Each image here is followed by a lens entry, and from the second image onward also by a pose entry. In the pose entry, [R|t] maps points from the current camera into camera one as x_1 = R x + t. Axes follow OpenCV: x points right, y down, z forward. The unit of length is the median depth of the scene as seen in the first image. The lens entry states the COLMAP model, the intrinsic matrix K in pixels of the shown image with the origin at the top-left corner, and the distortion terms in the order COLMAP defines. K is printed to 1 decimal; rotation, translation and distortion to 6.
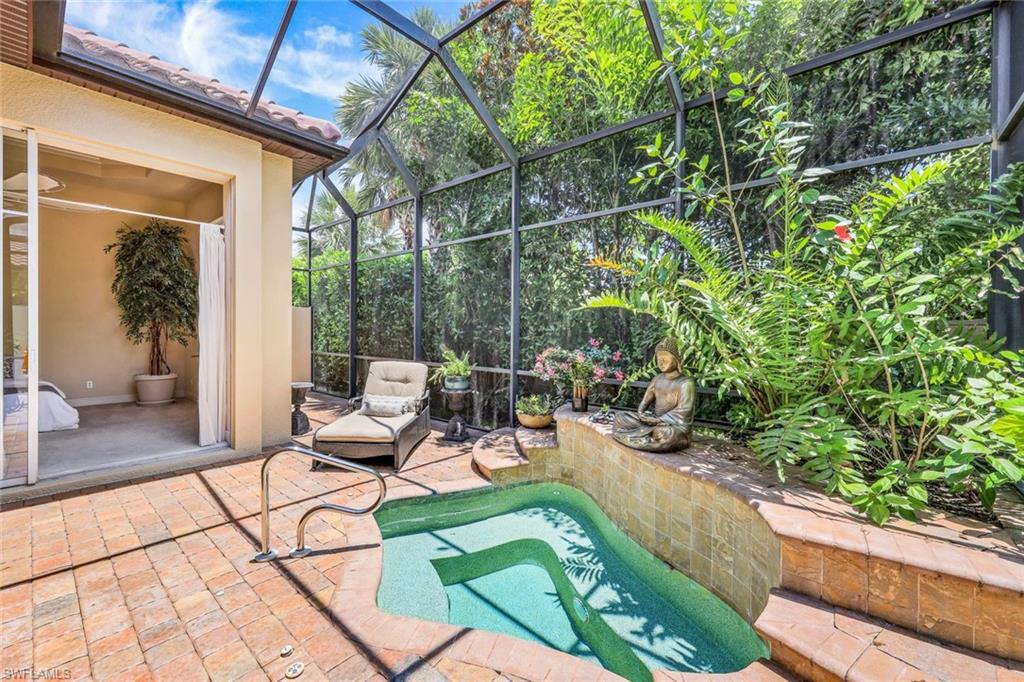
lens RADIAL K [[419.1, 0, 505.2], [0, 419.1, 334.2], [0, 0, 1]] dist [-0.001819, -0.000263]
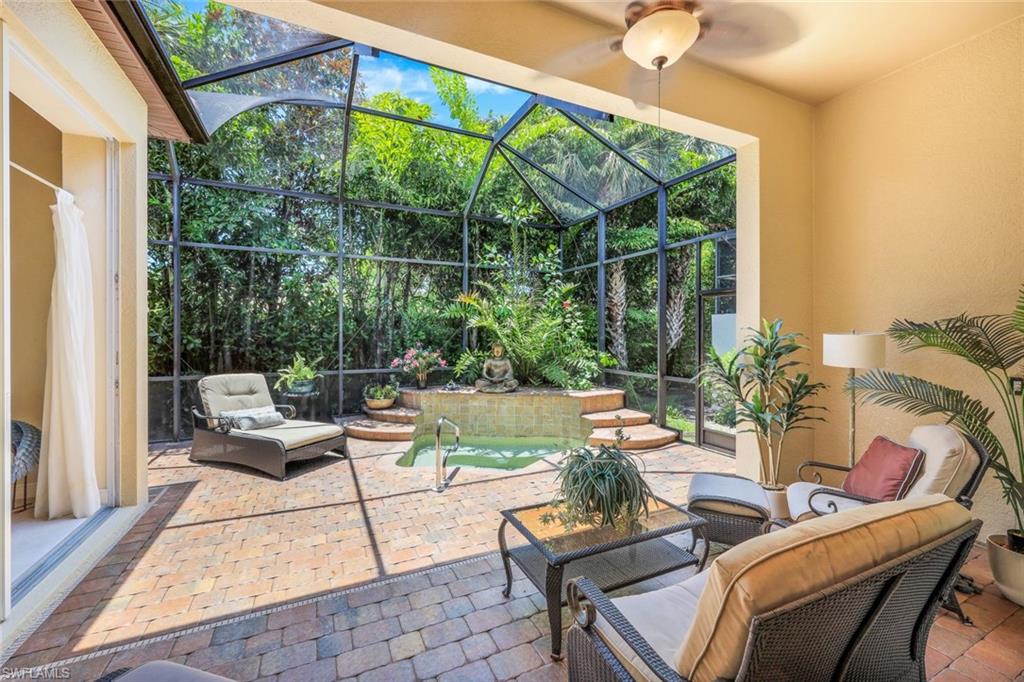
lens RADIAL K [[419.1, 0, 505.2], [0, 419.1, 334.2], [0, 0, 1]] dist [-0.001819, -0.000263]
pose [[0.342432, -0.006767, 0.939518, -1.508619], [-0.005270, 0.999944, 0.009124, -0.060829], [-0.939528, -0.008076, 0.342378, 0.146561]]
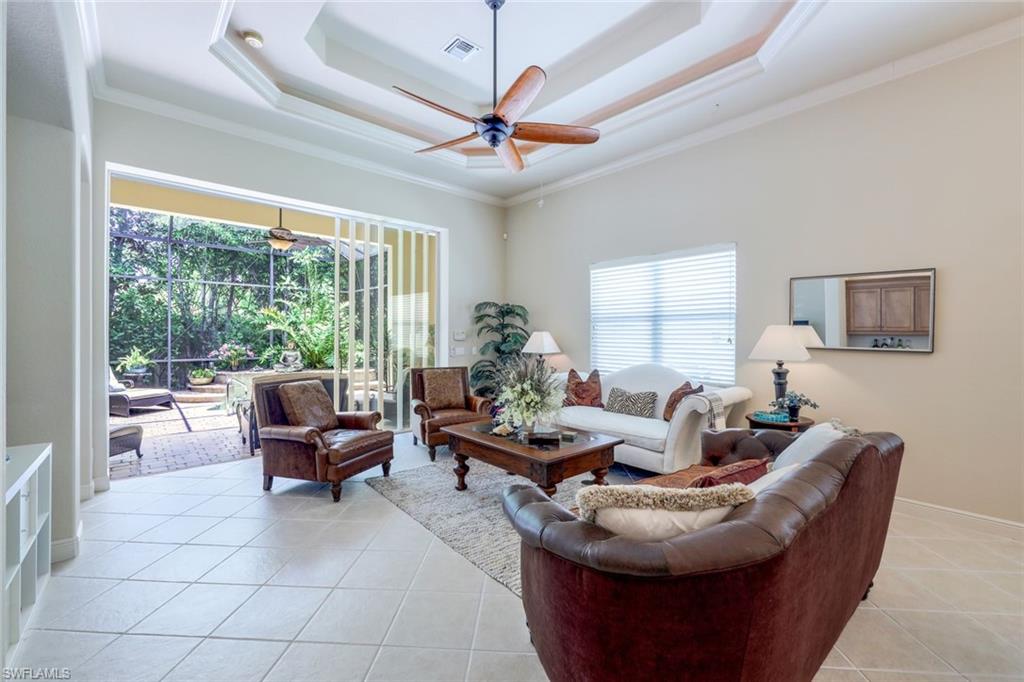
lens RADIAL K [[419.1, 0, 505.2], [0, 419.1, 334.2], [0, 0, 1]] dist [-0.001819, -0.000263]
pose [[0.056937, -0.003478, 0.998372, -2.621485], [-0.007543, 0.999964, 0.003913, -0.068149], [-0.998349, -0.007754, 0.056909, -0.883756]]
